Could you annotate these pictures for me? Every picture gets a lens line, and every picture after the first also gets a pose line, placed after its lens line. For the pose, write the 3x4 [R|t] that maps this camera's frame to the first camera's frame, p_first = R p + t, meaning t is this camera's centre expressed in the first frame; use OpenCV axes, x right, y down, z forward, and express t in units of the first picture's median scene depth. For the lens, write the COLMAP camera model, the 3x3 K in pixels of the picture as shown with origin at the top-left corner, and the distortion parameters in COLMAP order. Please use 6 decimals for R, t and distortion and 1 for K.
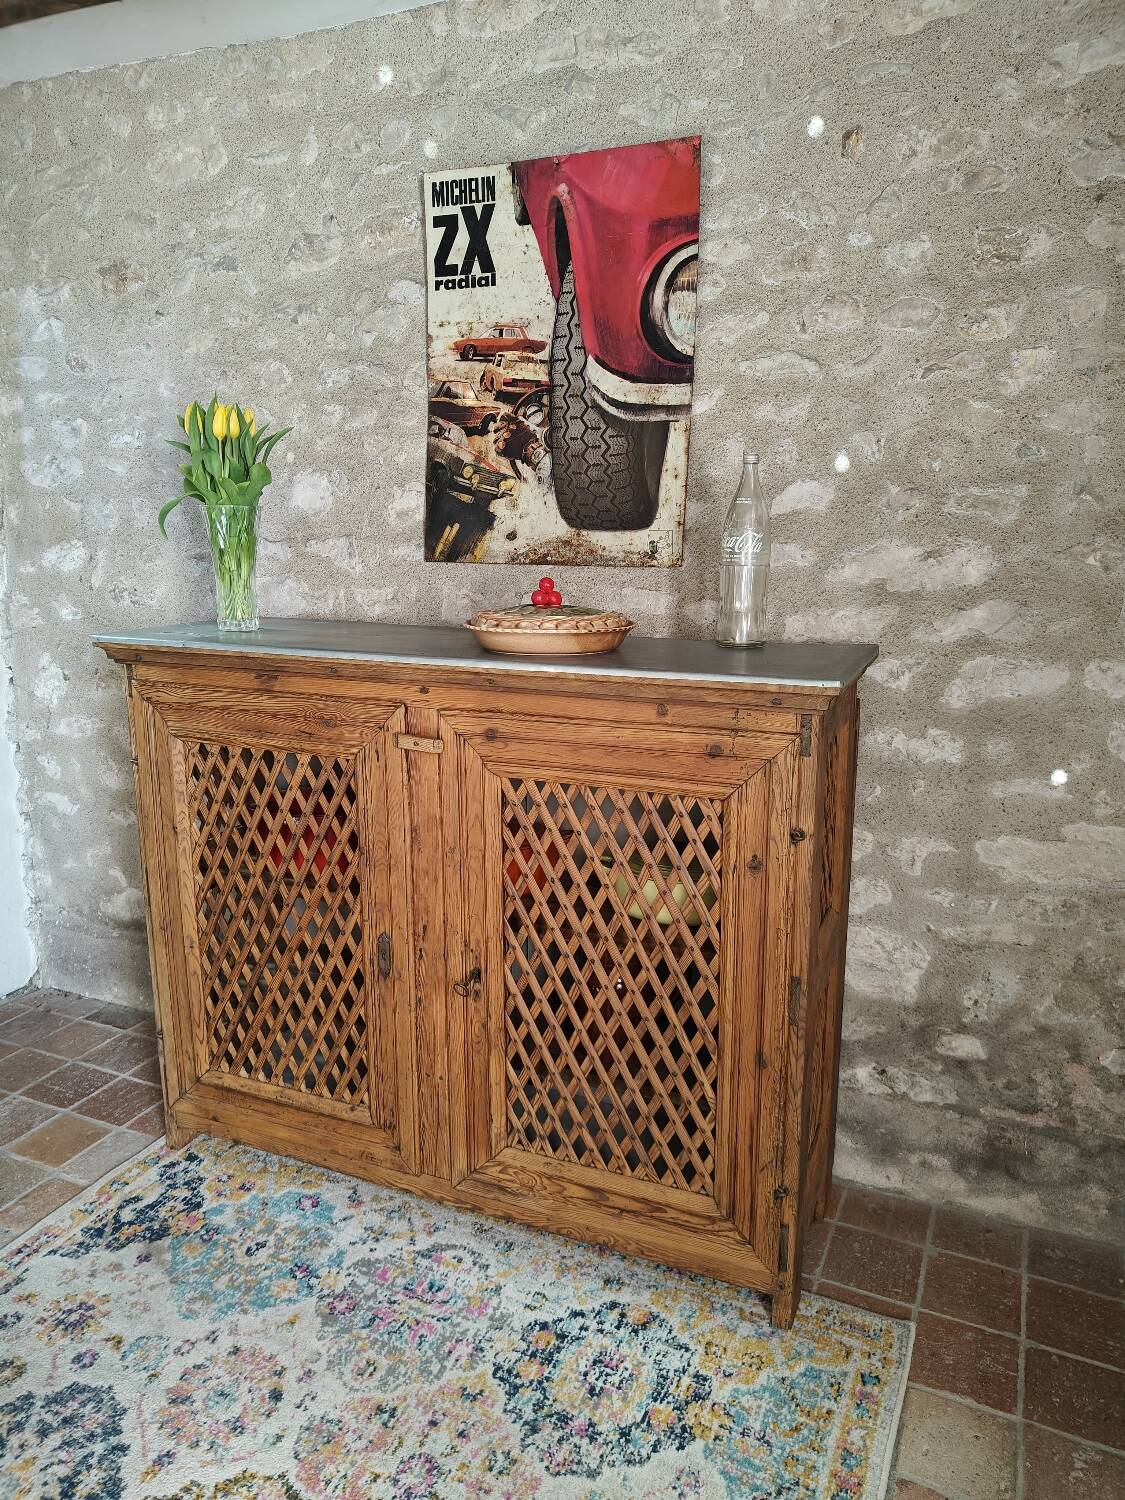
lens RADIAL K [[1047.3, 0, 567.1], [0, 1047.3, 755.8], [0, 0, 1]] dist [0.009458, -0.000250]
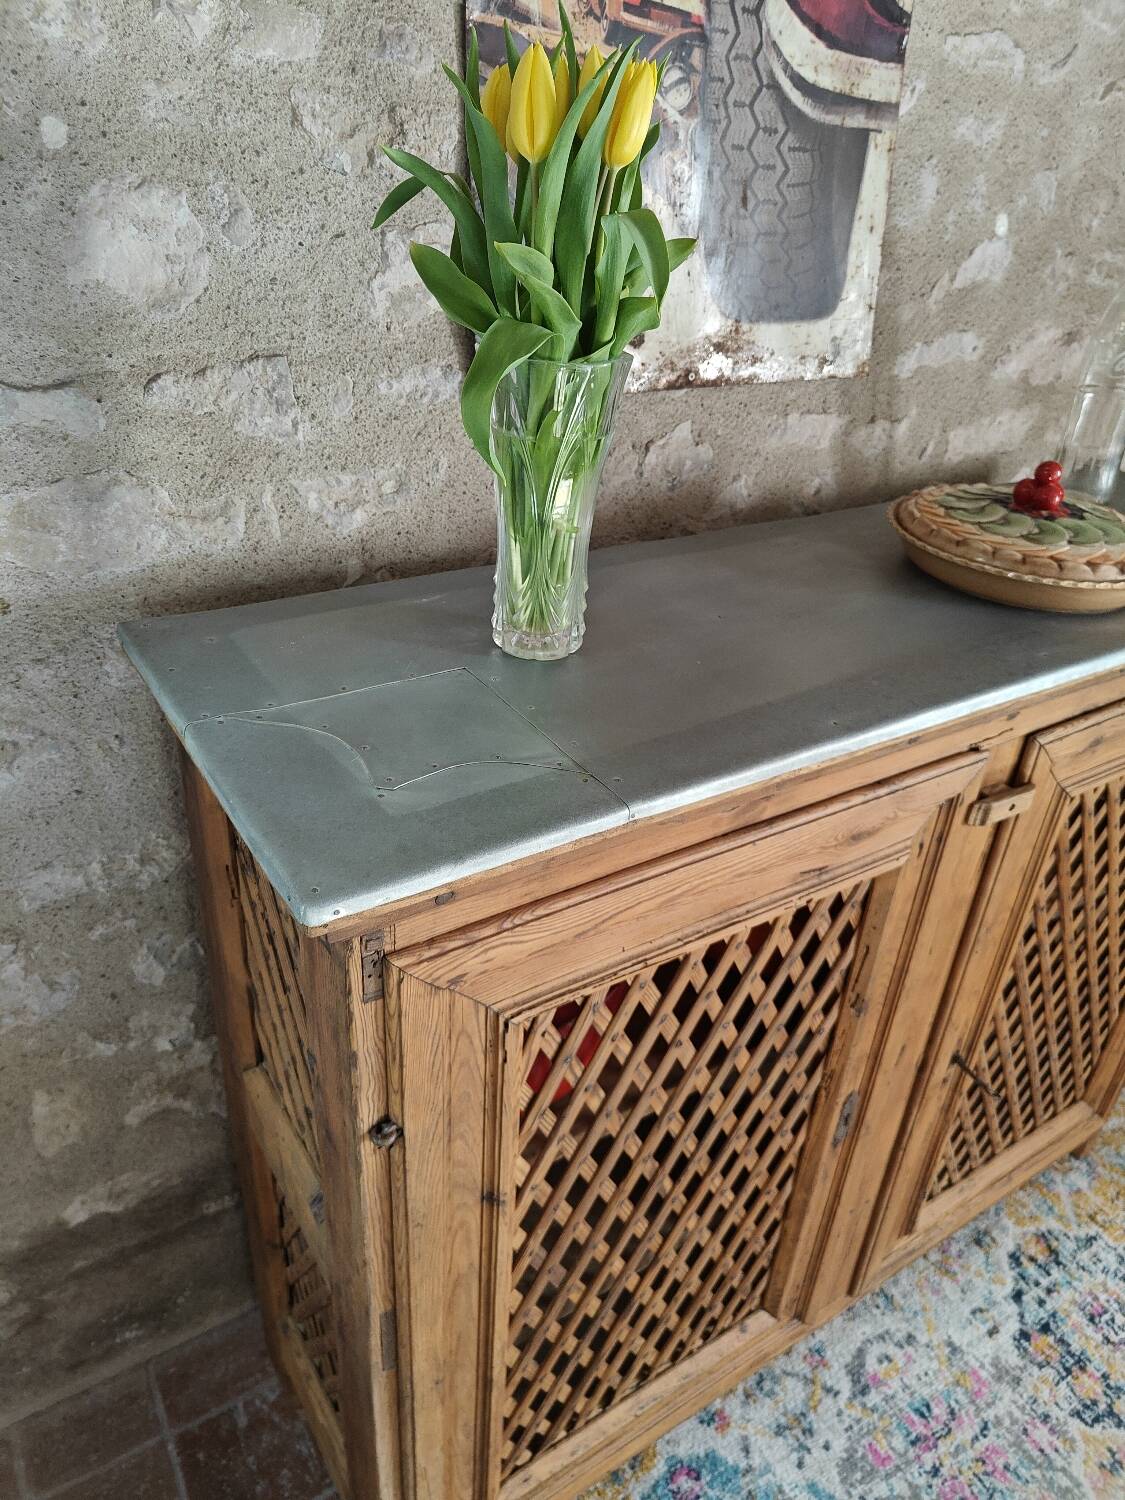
lens RADIAL K [[1055.1, 0, 566.3], [0, 1055.1, 745.6], [0, 0, 1]] dist [-0.003534, 0.006229]
pose [[0.561708, -0.387303, 0.731082, -0.608250], [0.122354, 0.912830, 0.389579, -0.261268], [-0.818238, -0.129379, 0.560132, 0.779583]]
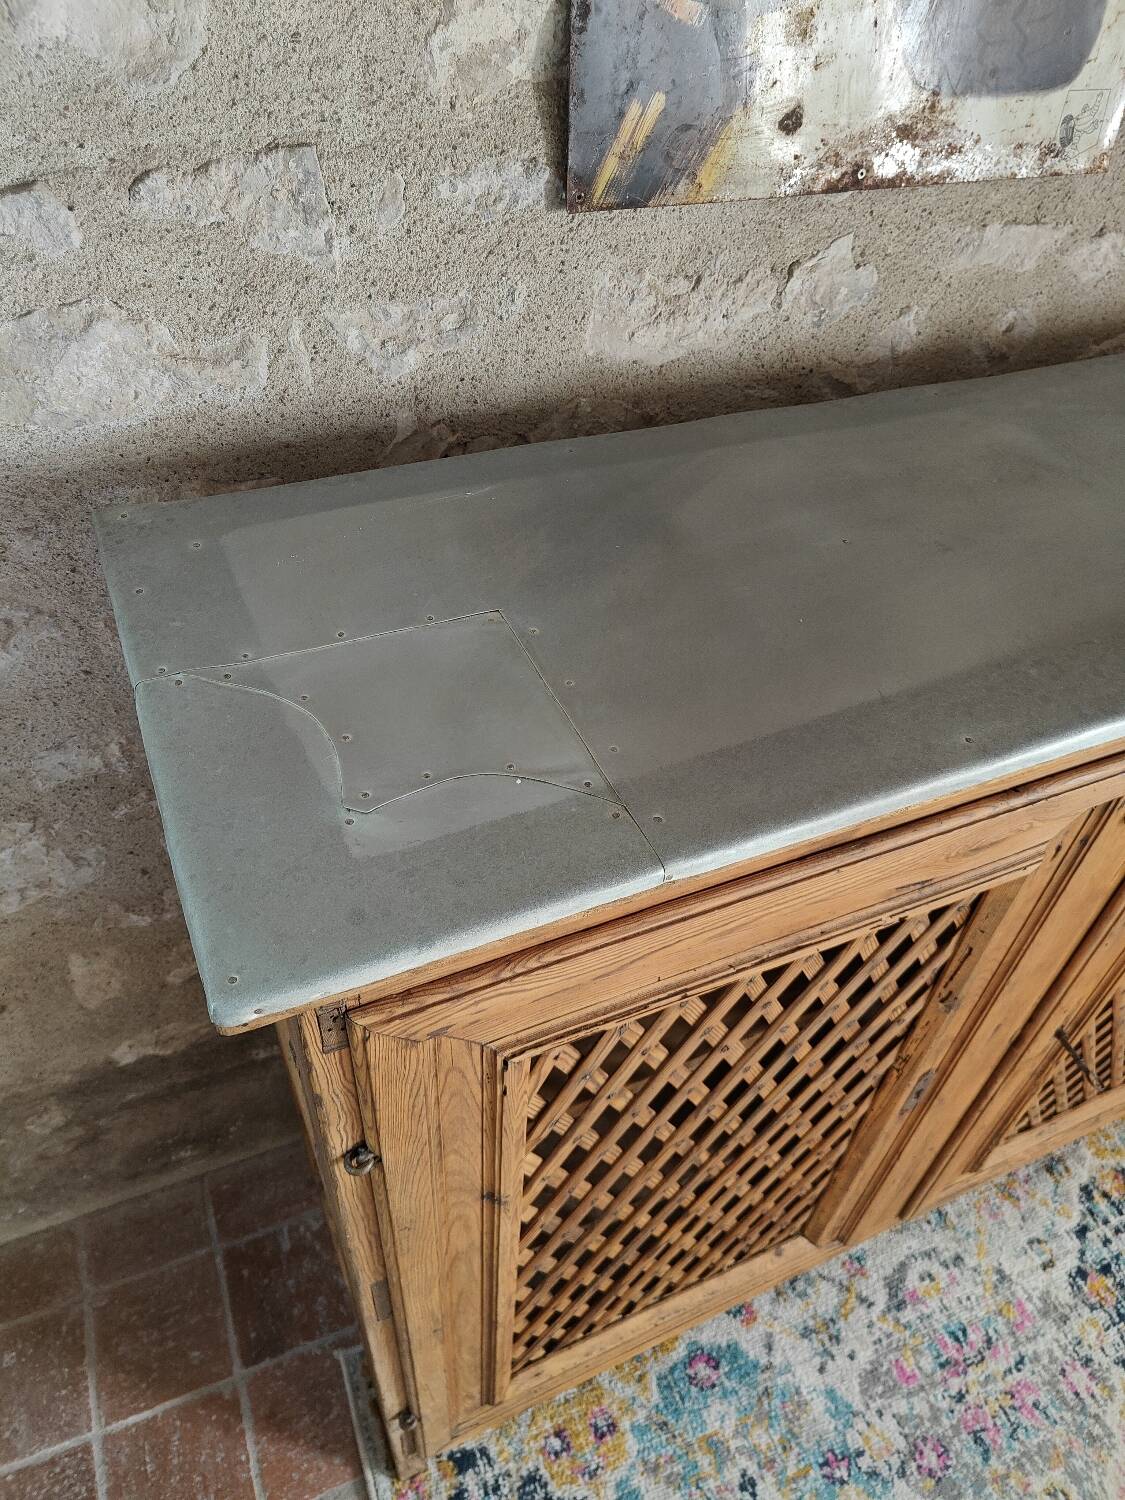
lens RADIAL K [[1051.8, 0, 568.2], [0, 1051.8, 751.3], [0, 0, 1]] dist [0.001940, 0.001389]
pose [[0.679514, -0.480122, 0.554746, -0.499923], [0.102449, 0.810821, 0.576258, -0.284092], [-0.726474, -0.334743, 0.600152, 0.822954]]
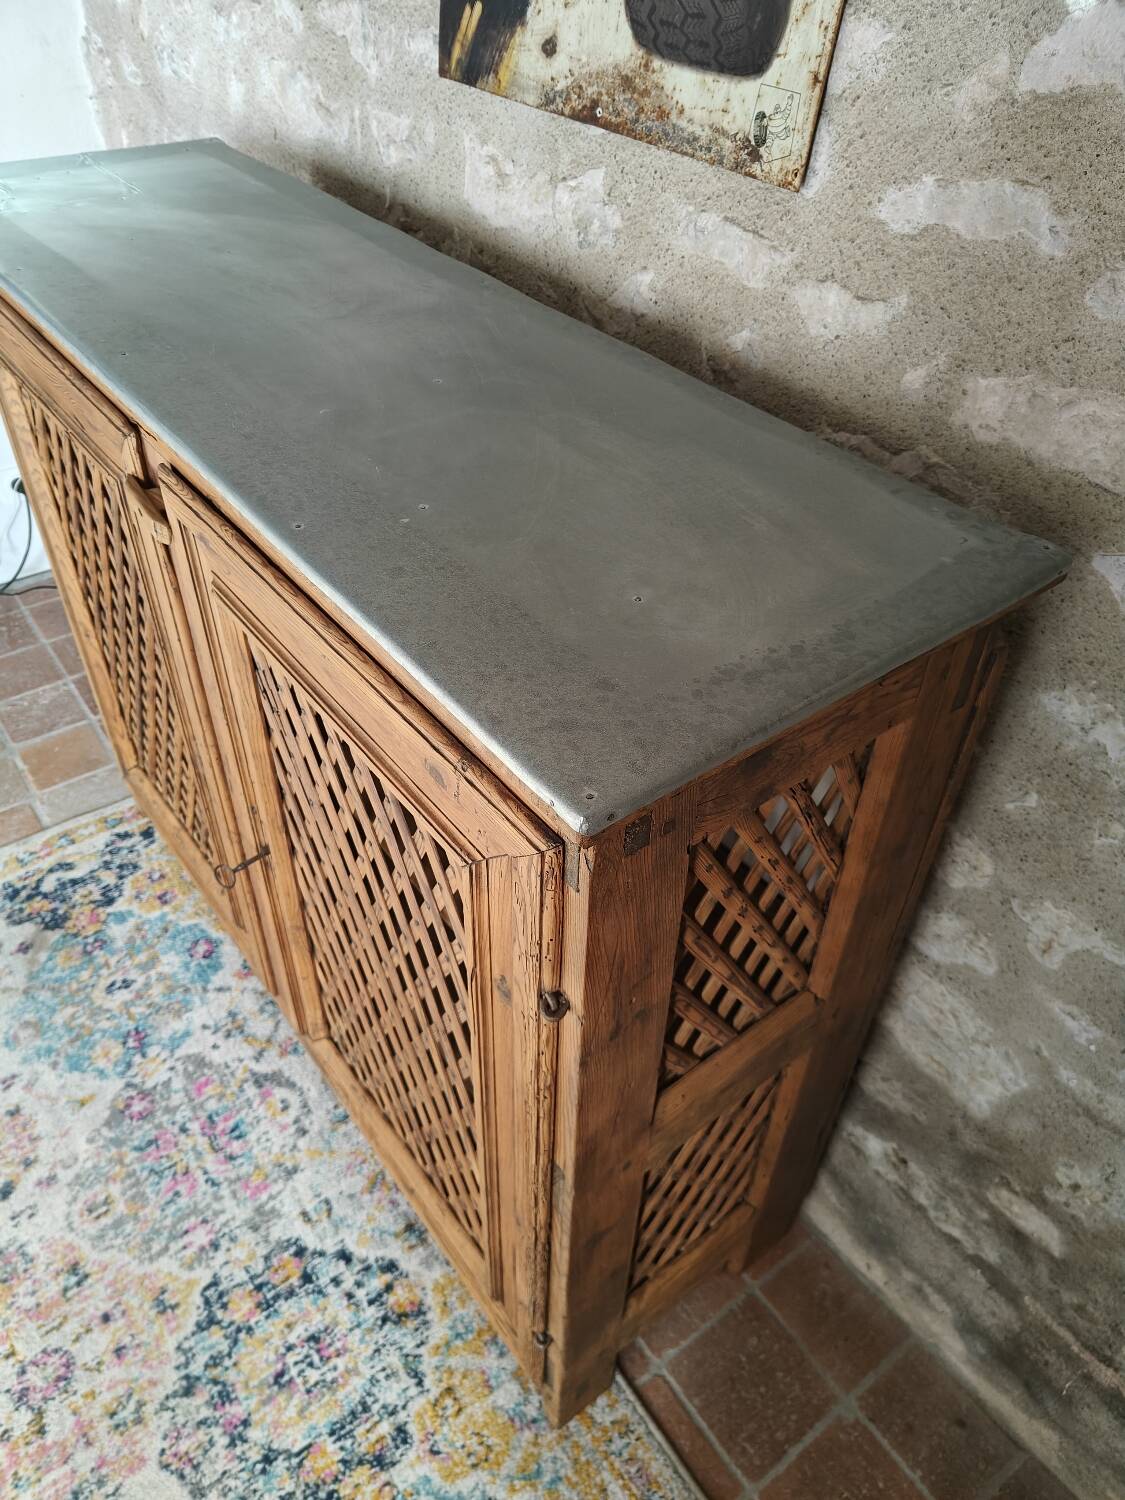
lens RADIAL K [[1058.4, 0, 567.1], [0, 1058.4, 760.1], [0, 0, 1]] dist [-0.001139, 0.003542]
pose [[0.872292, 0.346675, -0.344852, 0.271841], [-0.139666, 0.852500, 0.503724, -0.195424], [0.468615, -0.391230, 0.792048, 0.527241]]
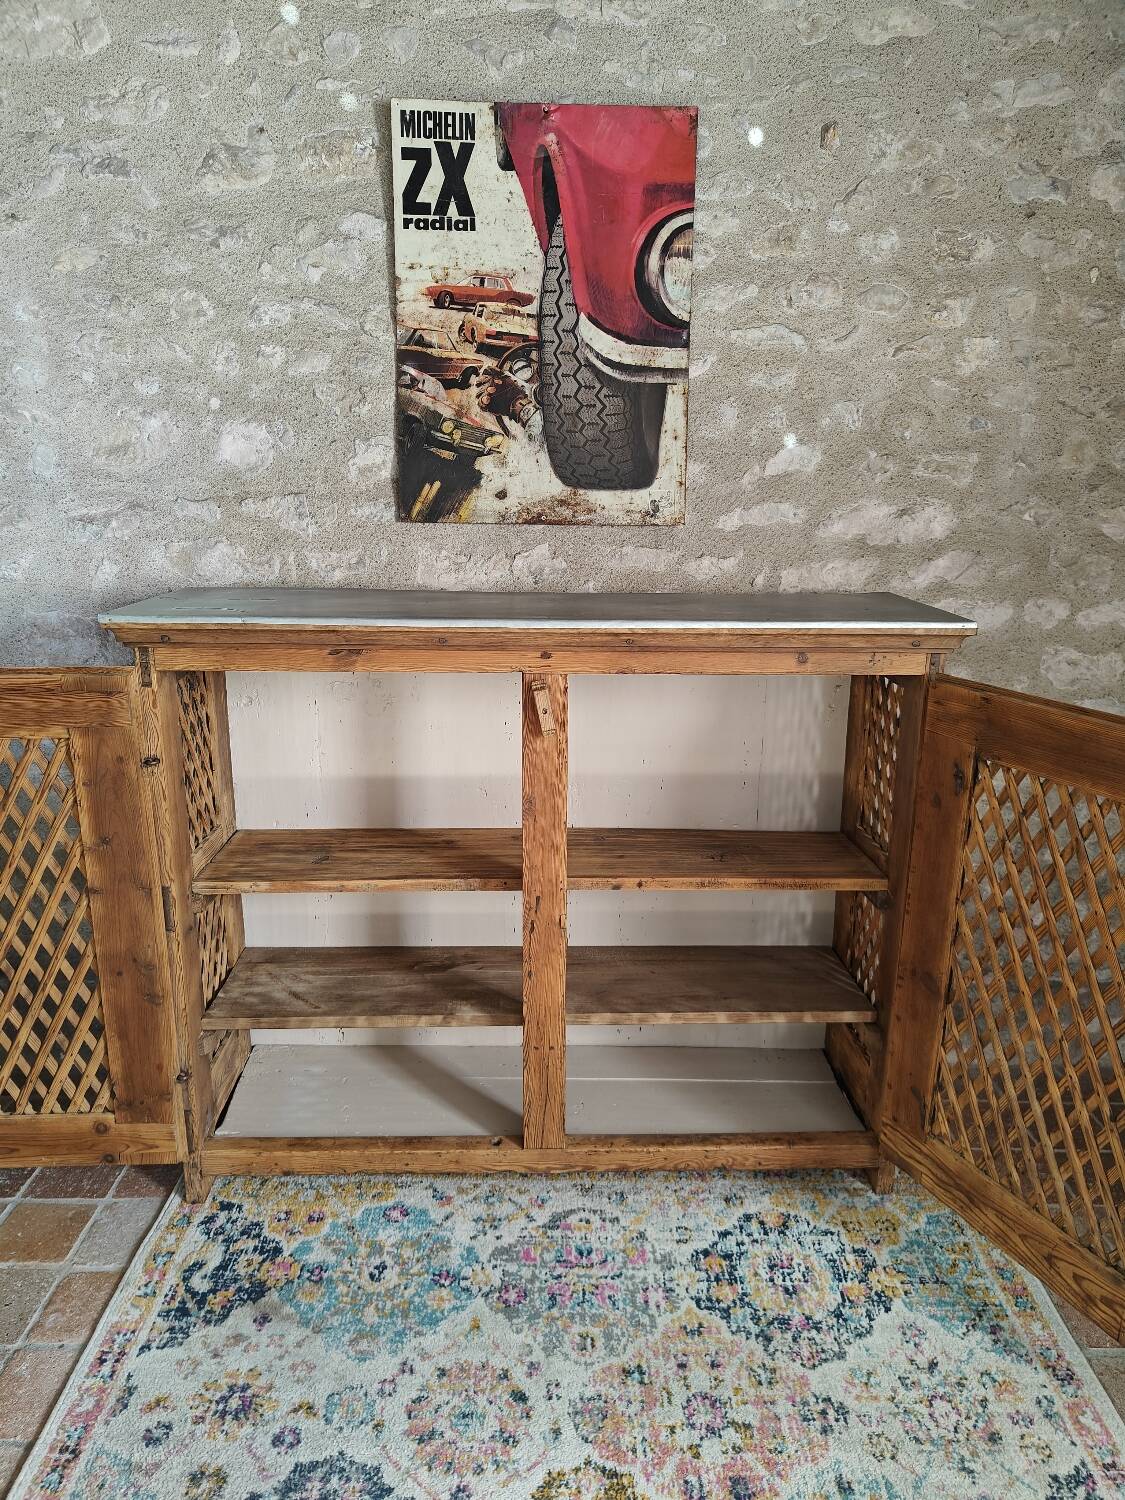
lens RADIAL K [[1049.5, 0, 568.9], [0, 1049.5, 754.6], [0, 0, 1]] dist [0.008158, 0.001799]
pose [[0.906987, -0.098096, 0.409576, -0.466056], [0.083750, 0.995083, 0.052866, -0.018071], [-0.412748, -0.013647, 0.910743, 0.092477]]
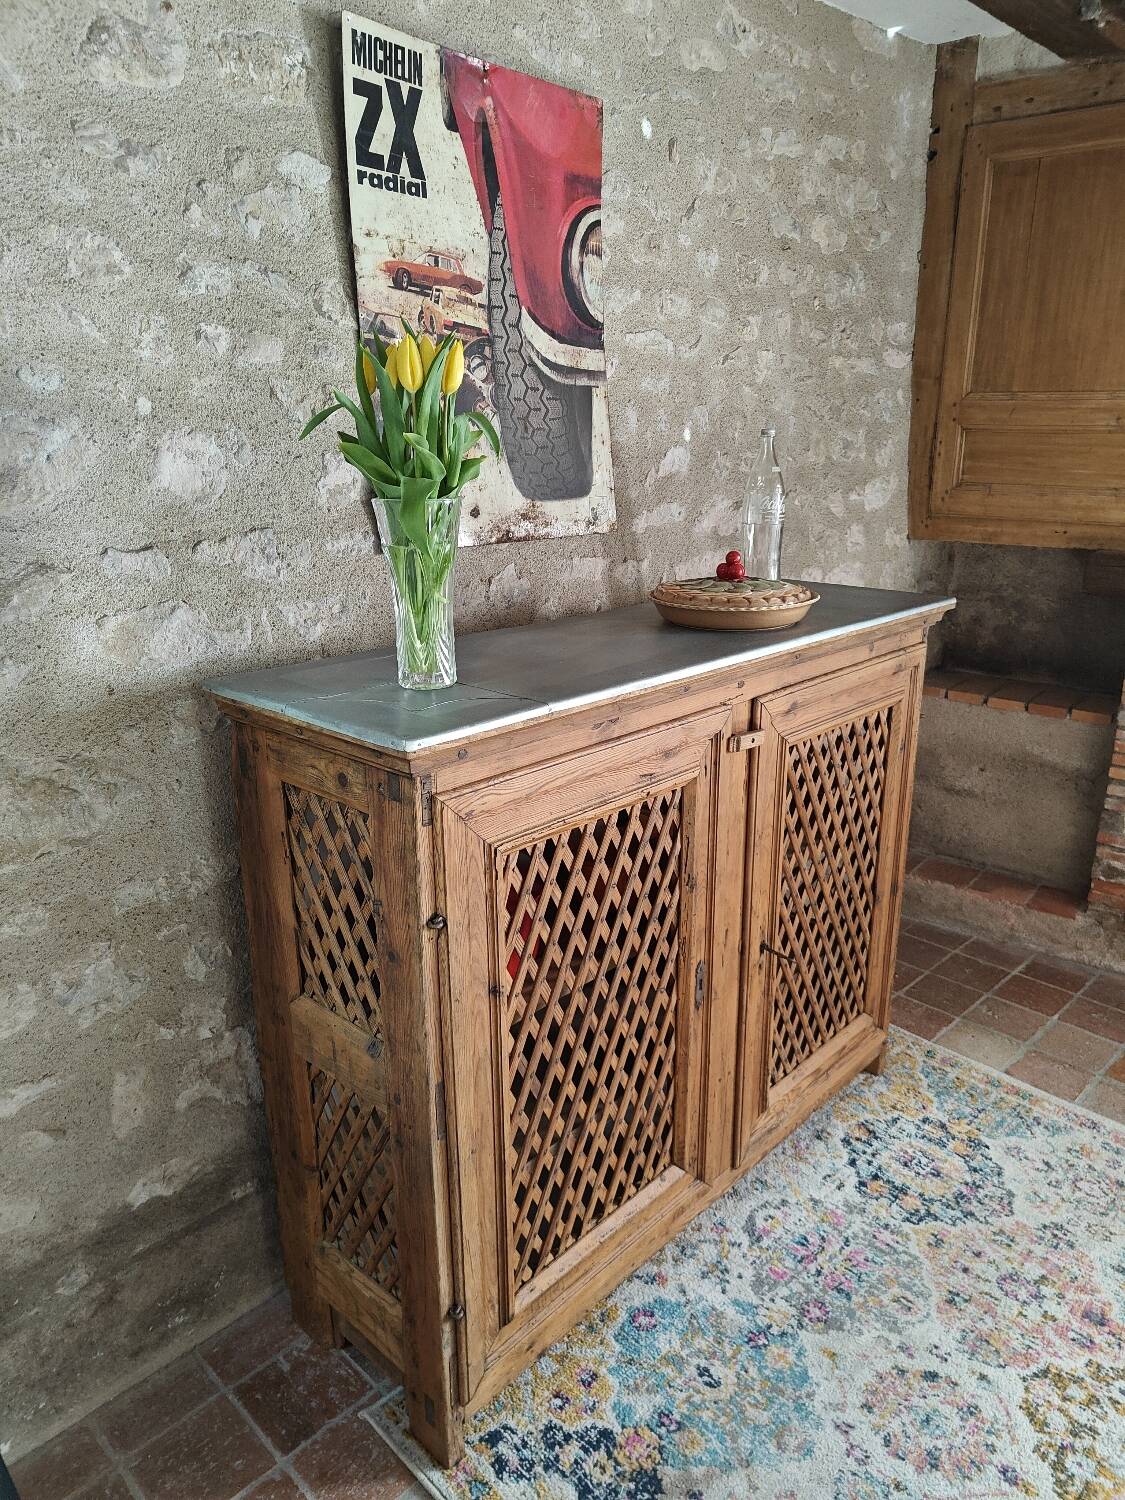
lens RADIAL K [[1045.3, 0, 569.6], [0, 1045.3, 748.6], [0, 0, 1]] dist [0.009889, 0.000498]
pose [[0.341728, -0.273772, 0.899039, -0.931441], [0.211004, 0.954556, 0.210474, -0.210827], [-0.915805, 0.117776, 0.383966, 0.699083]]
